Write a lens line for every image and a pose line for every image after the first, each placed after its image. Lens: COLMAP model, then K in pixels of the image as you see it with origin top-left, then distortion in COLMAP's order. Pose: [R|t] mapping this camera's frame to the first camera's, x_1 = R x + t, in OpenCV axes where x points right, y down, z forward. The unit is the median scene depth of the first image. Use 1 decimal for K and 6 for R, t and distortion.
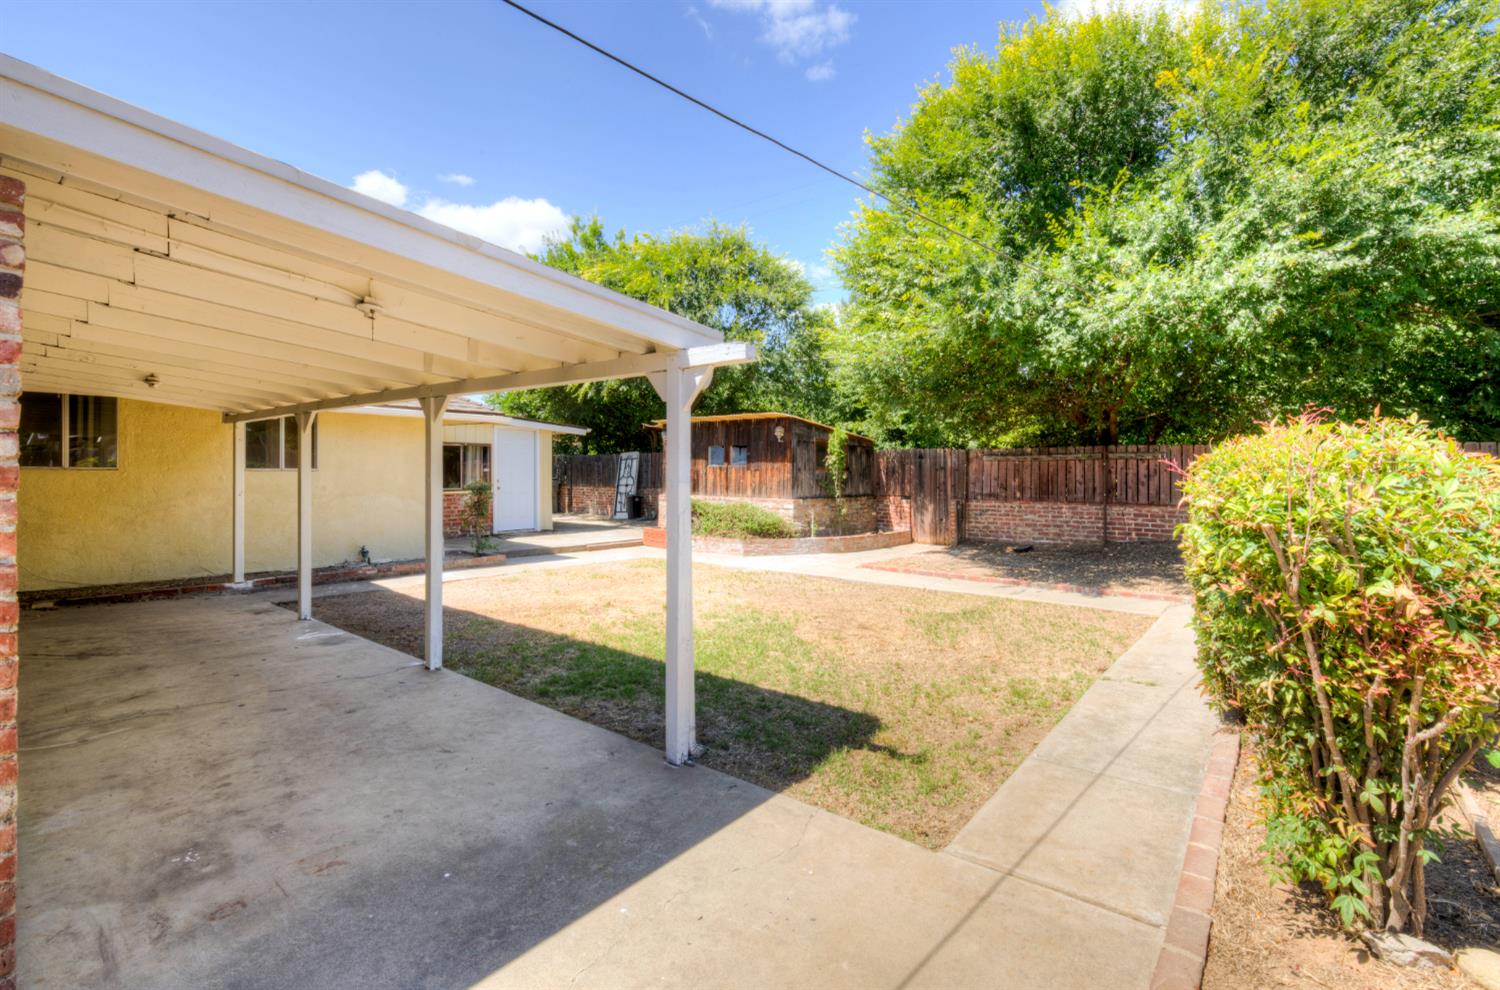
lens RADIAL K [[663.4, 0, 745.4], [0, 663.4, 469.2], [0, 0, 1]] dist [0.000775, 0.000090]
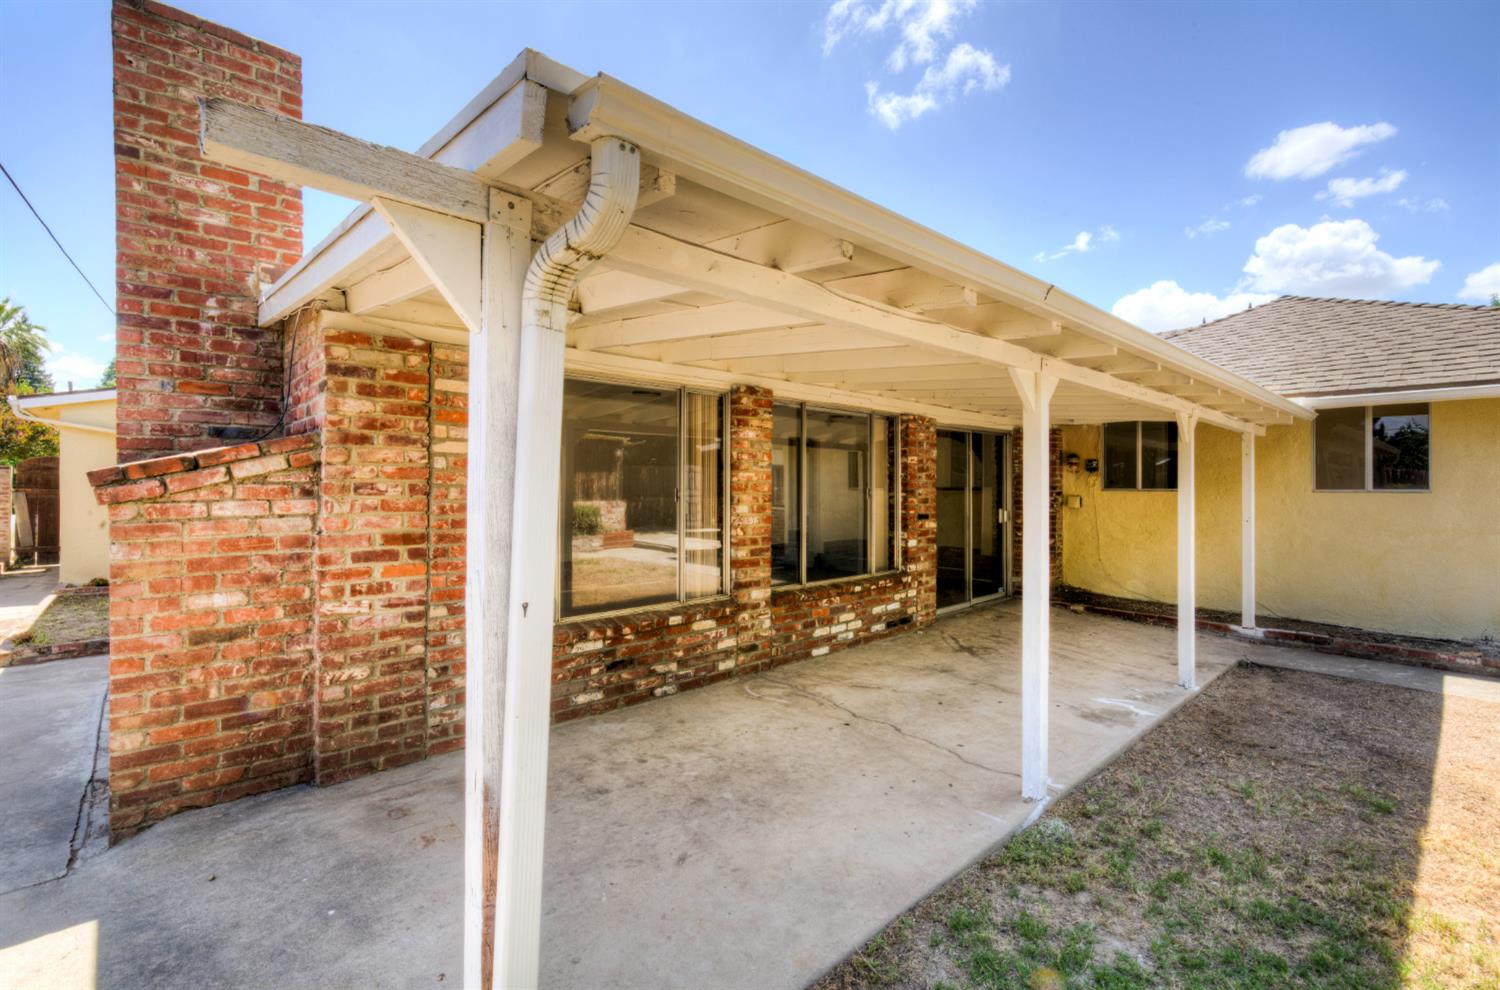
lens RADIAL K [[655.9, 0, 794.2], [0, 655.9, 494.5], [0, 0, 1]] dist [-0.000382, 0.000327]
pose [[-0.143180, 0.007869, -0.989665, 0.256647], [0.001929, 0.999969, 0.007672, -0.006058], [0.989695, -0.000810, -0.143191, 1.110935]]
